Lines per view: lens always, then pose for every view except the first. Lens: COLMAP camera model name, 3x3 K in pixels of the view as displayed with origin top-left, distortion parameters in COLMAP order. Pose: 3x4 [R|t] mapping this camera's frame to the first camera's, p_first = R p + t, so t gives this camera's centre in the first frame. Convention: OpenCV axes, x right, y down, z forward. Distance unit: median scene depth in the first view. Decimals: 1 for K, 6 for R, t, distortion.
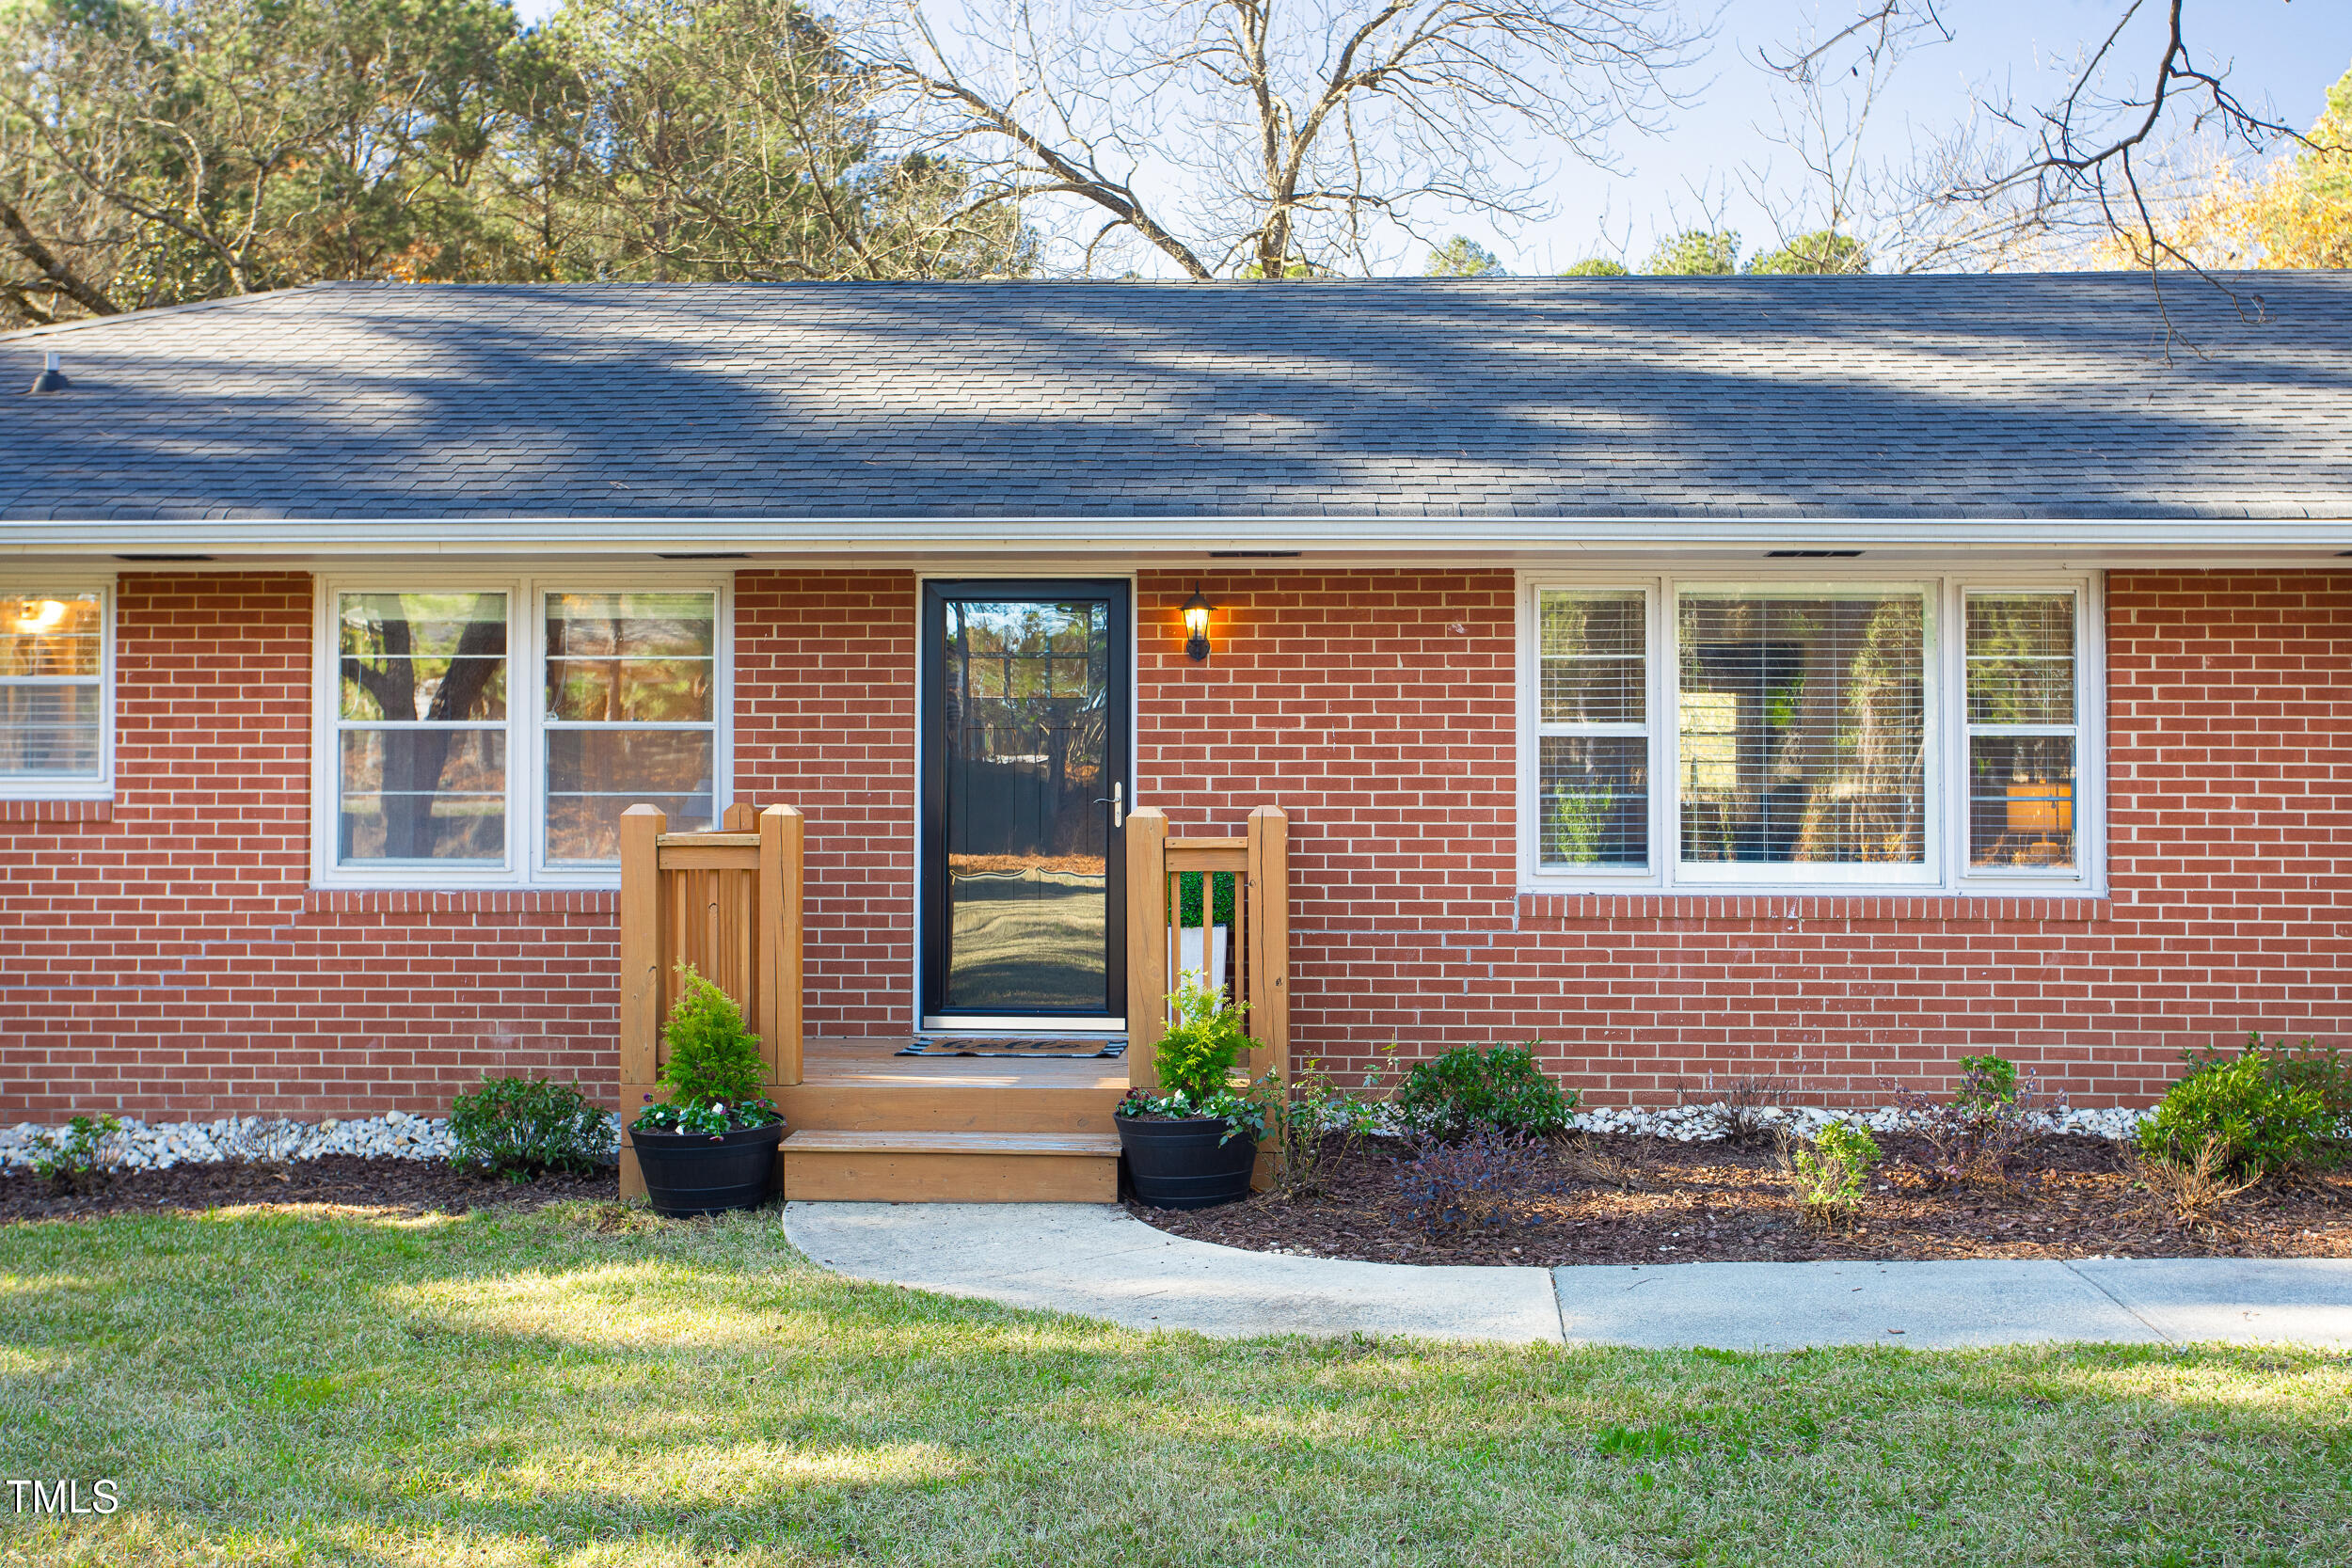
lens RADIAL K [[2517.0, 0, 1194.3], [0, 2517.0, 706.4], [0, 0, 1]] dist [0.024581, 0.000000]
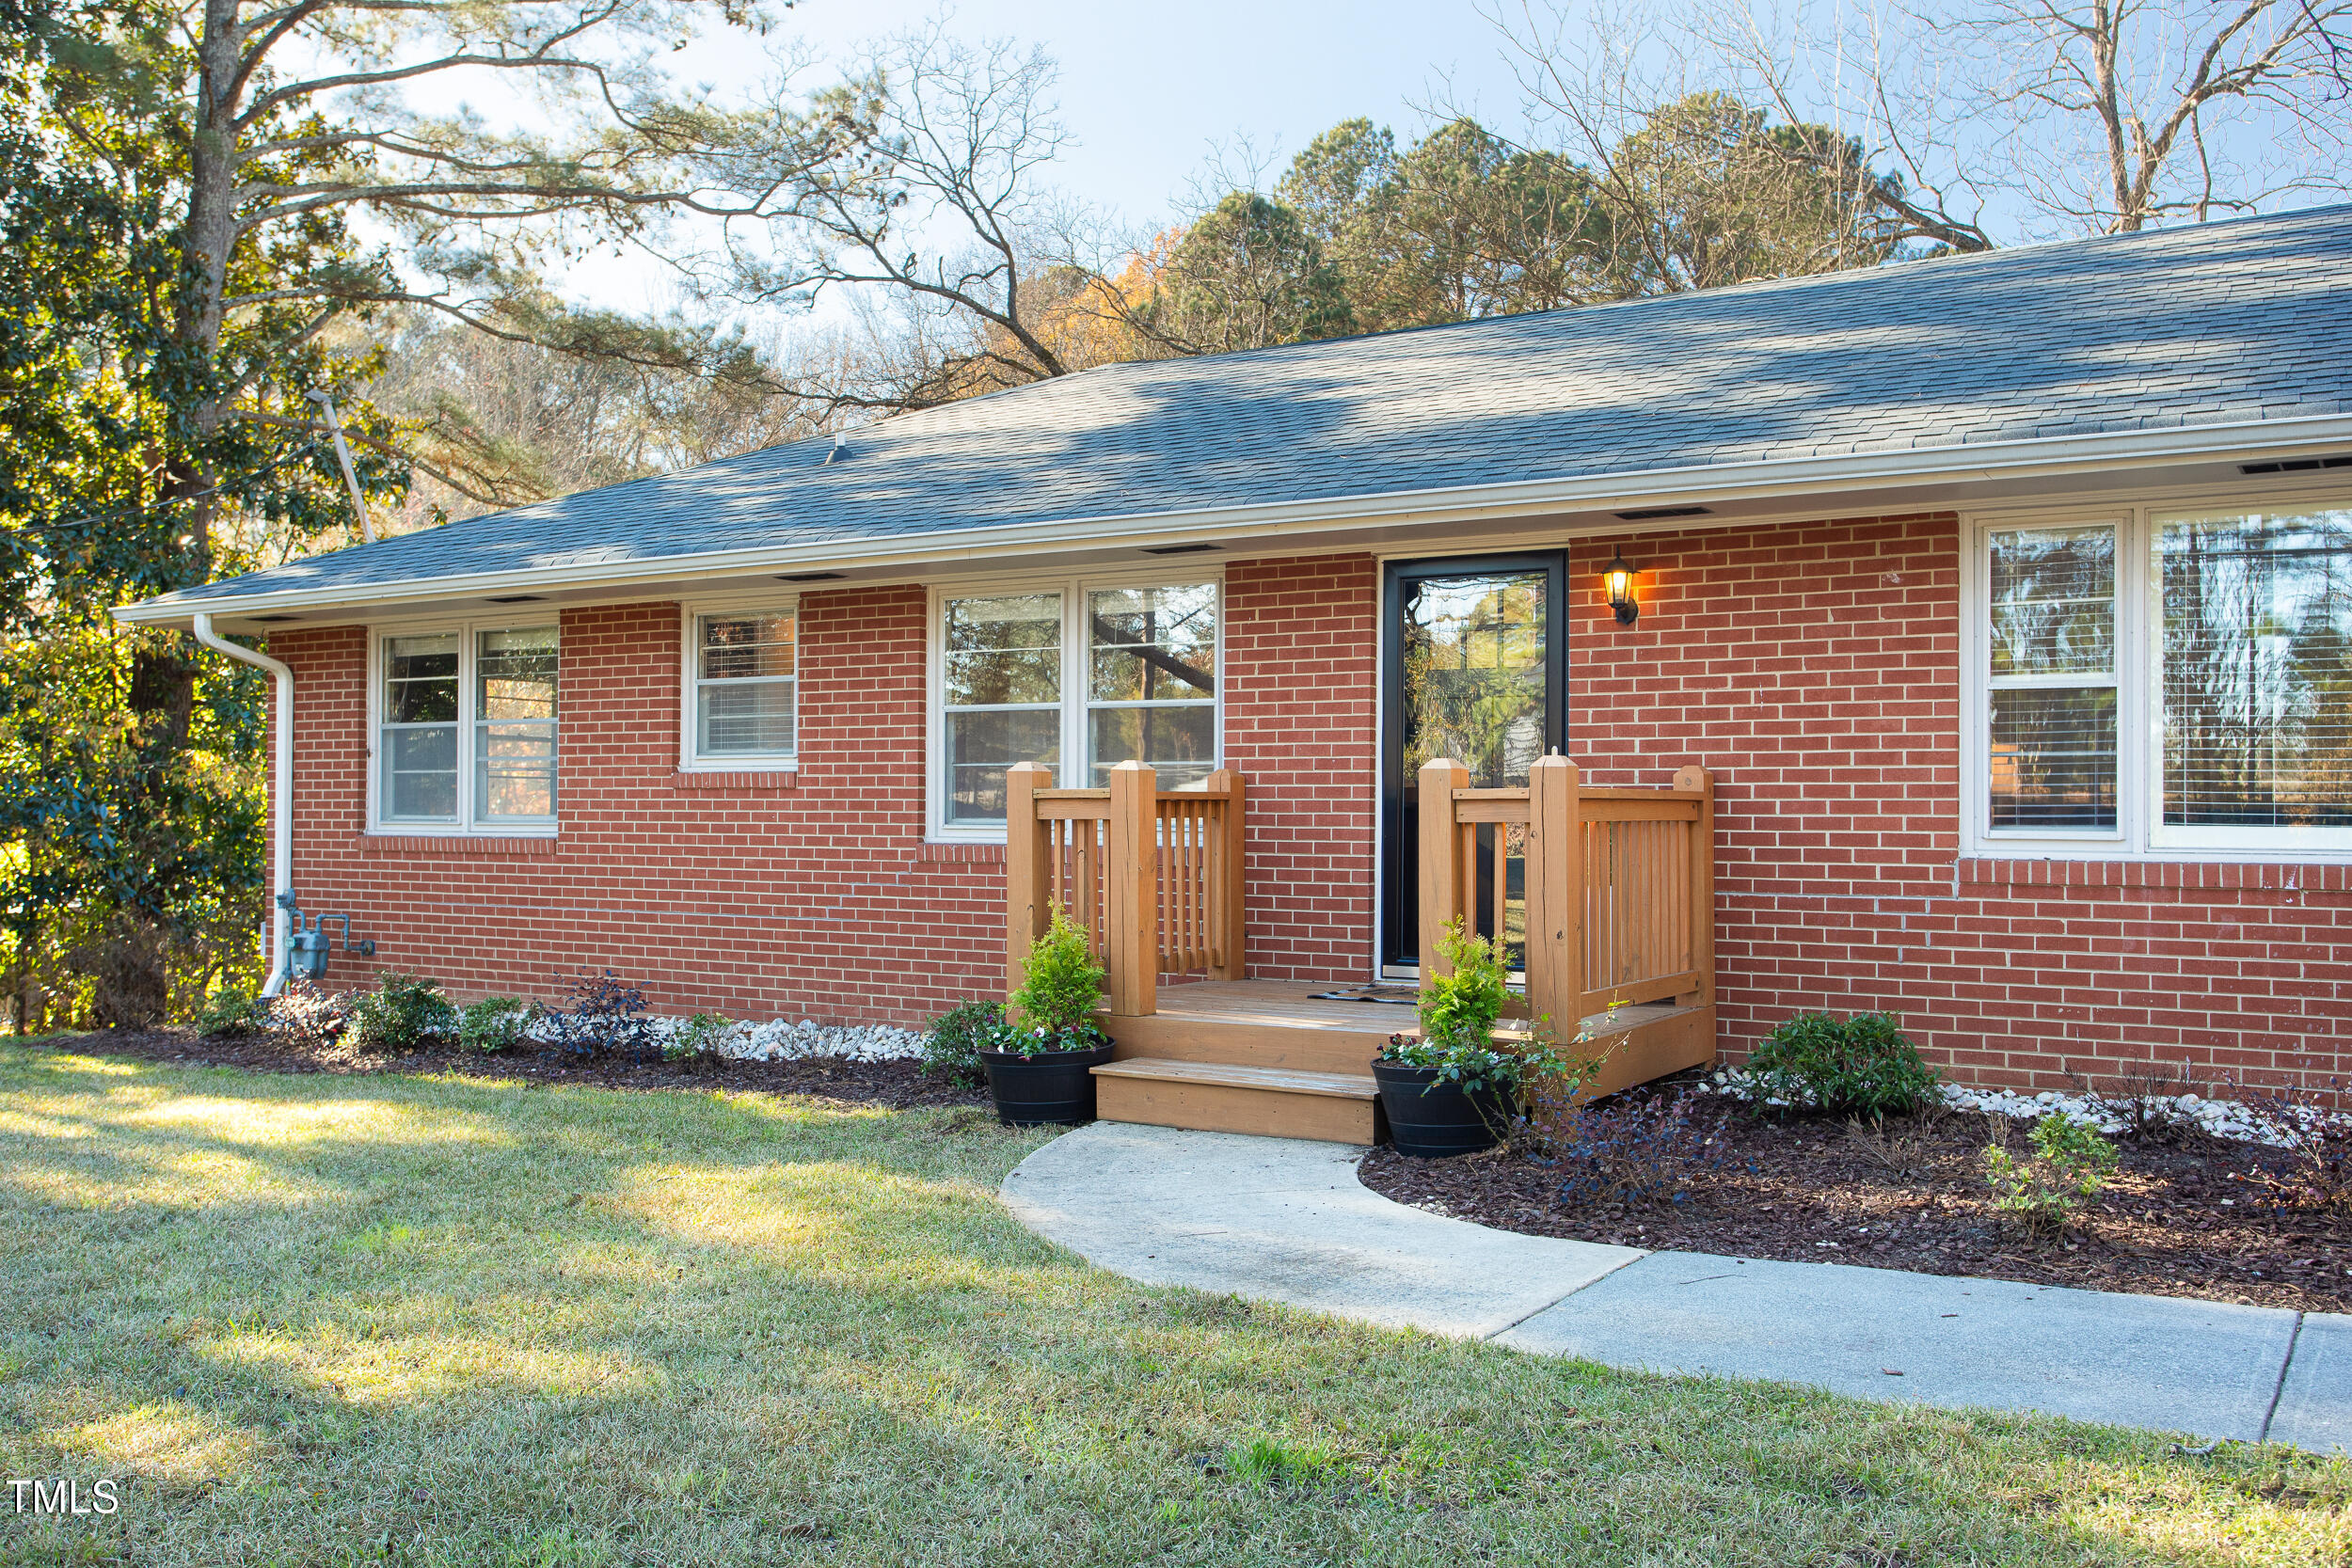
lens RADIAL K [[2021.7, 0, 1191.3], [0, 2021.7, 783.7], [0, 0, 1]] dist [0.041089, -0.041437]
pose [[0.882779, -0.005325, -0.469758, 0.230449], [0.015993, 0.999697, 0.018723, 0.027893], [0.469516, -0.024041, 0.882597, 0.198501]]
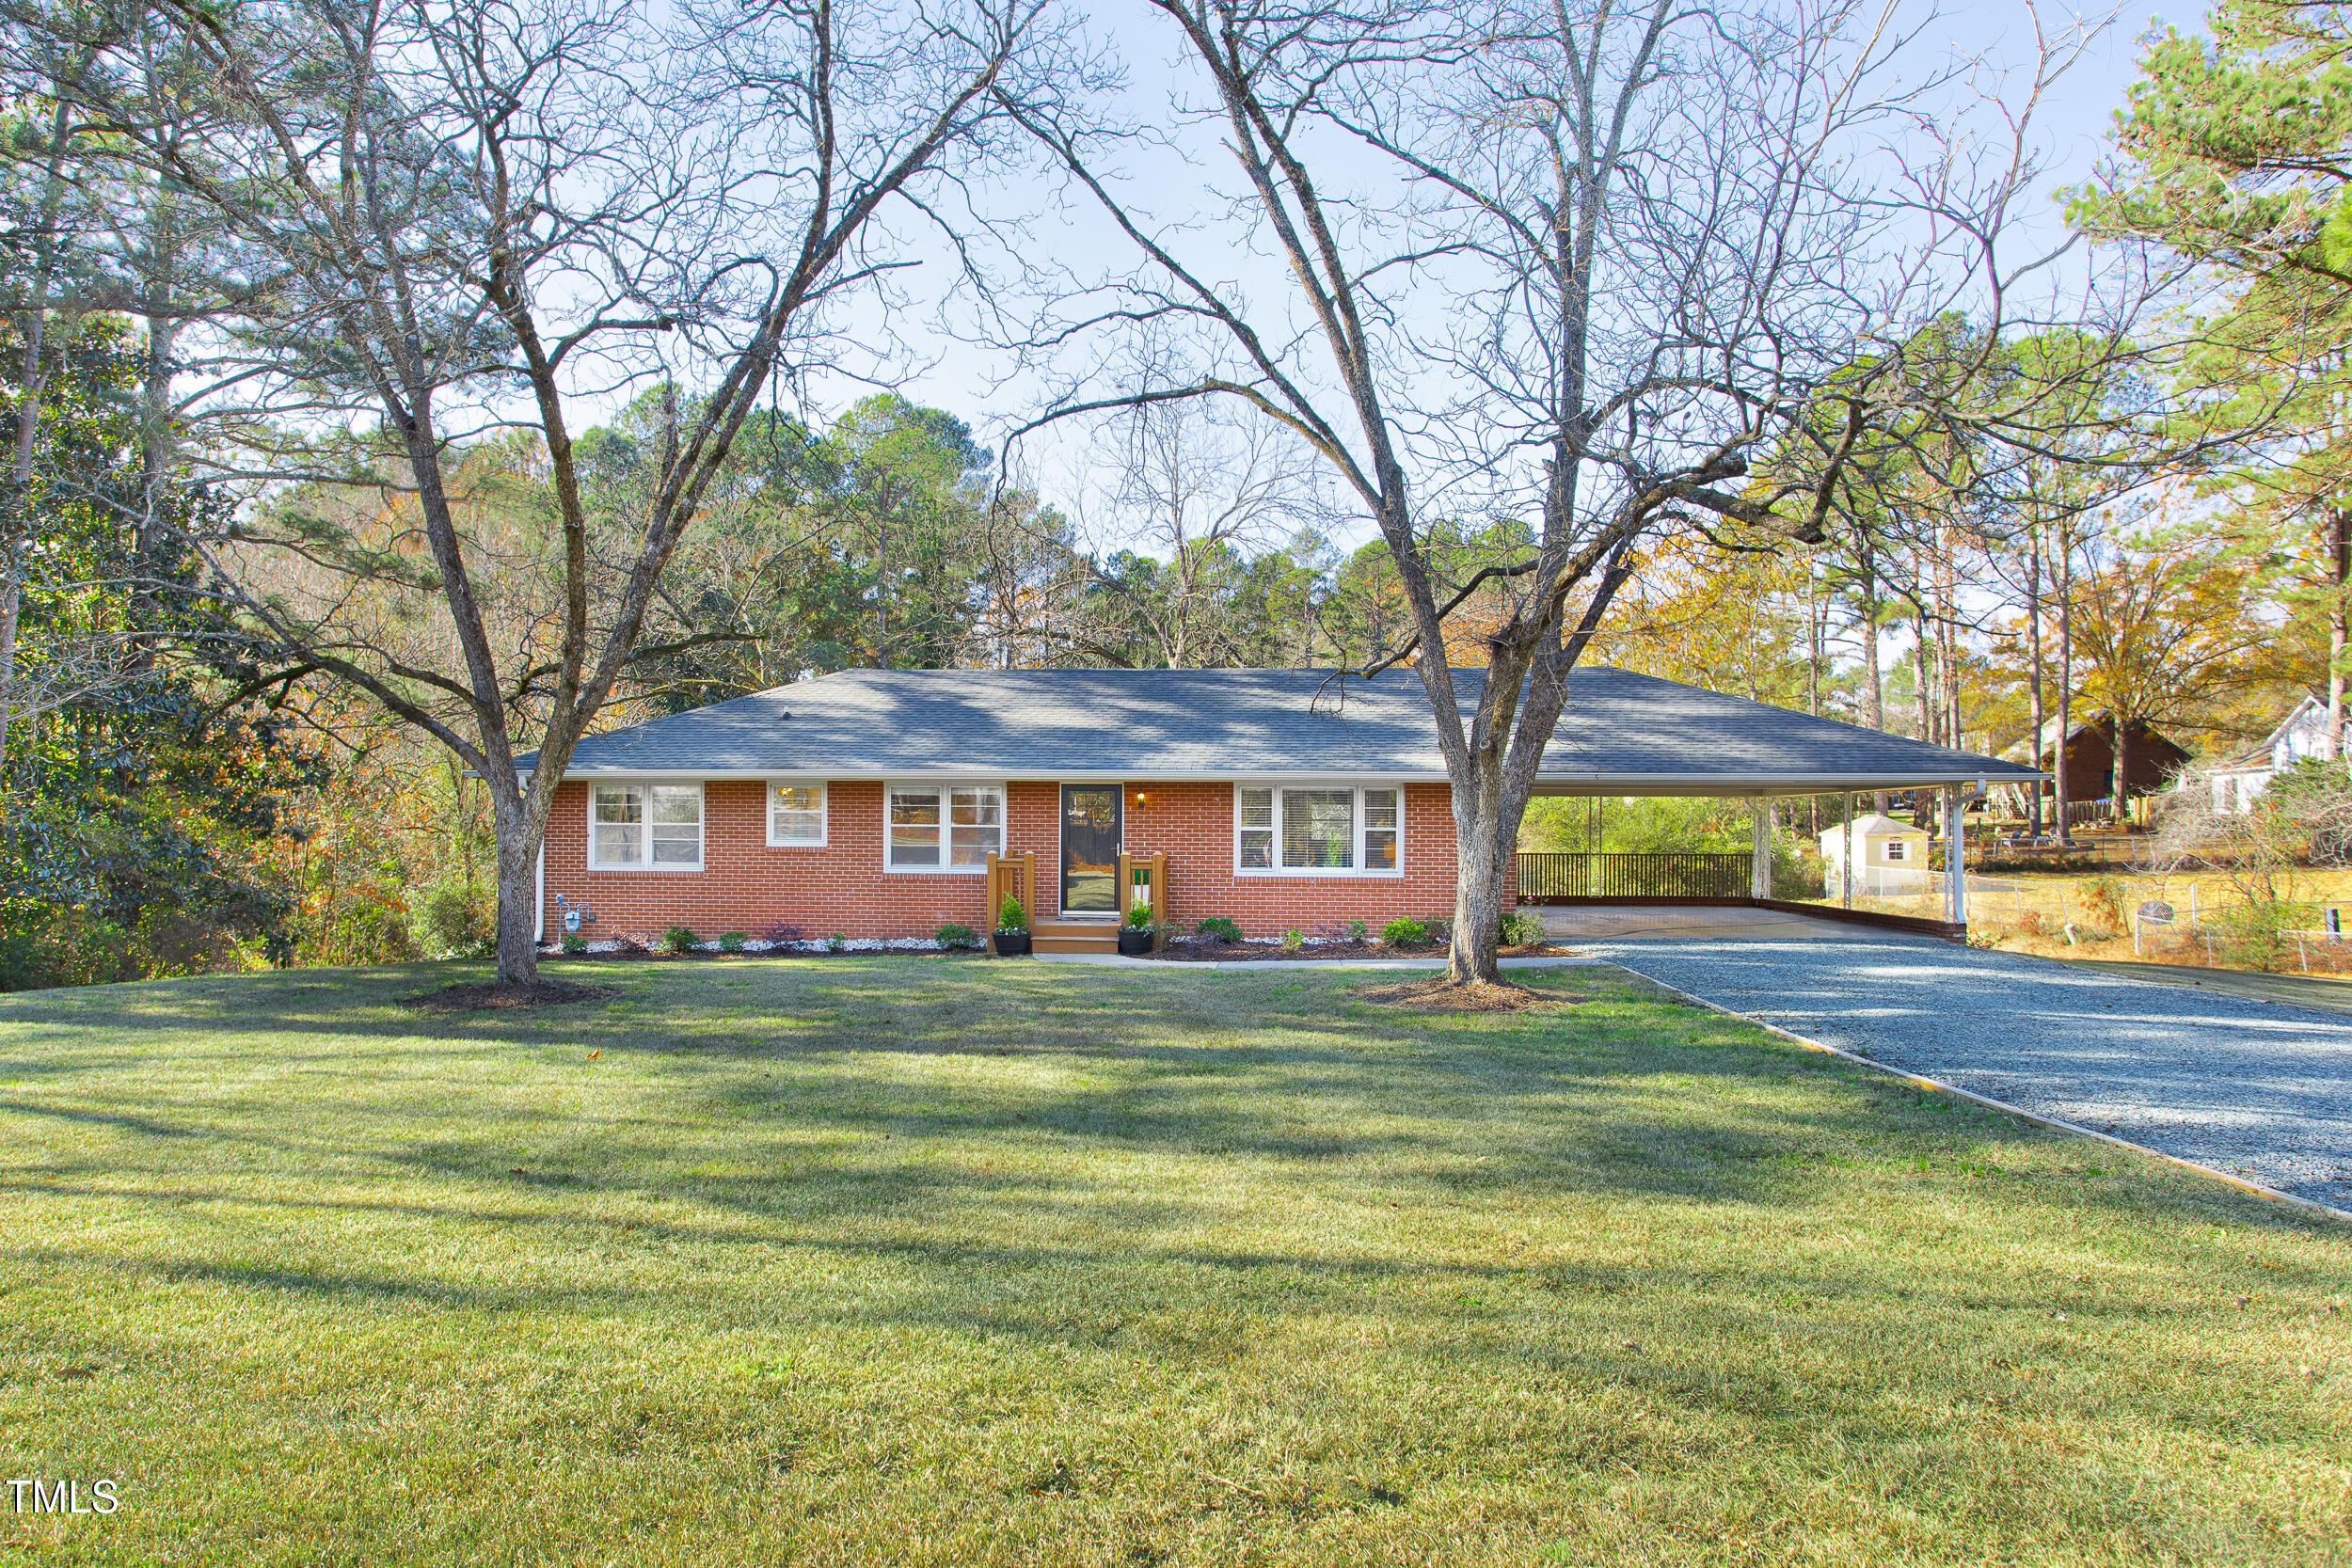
lens RADIAL K [[1456.0, 0, 1110.5], [0, 1456.0, 801.7], [0, 0, 1]] dist [-0.021695, 0.006169]
pose [[0.999289, 0.004179, -0.037473, 0.033732], [-0.003582, 0.999866, 0.016000, -0.059064], [0.037535, -0.015854, 0.999170, -0.998013]]
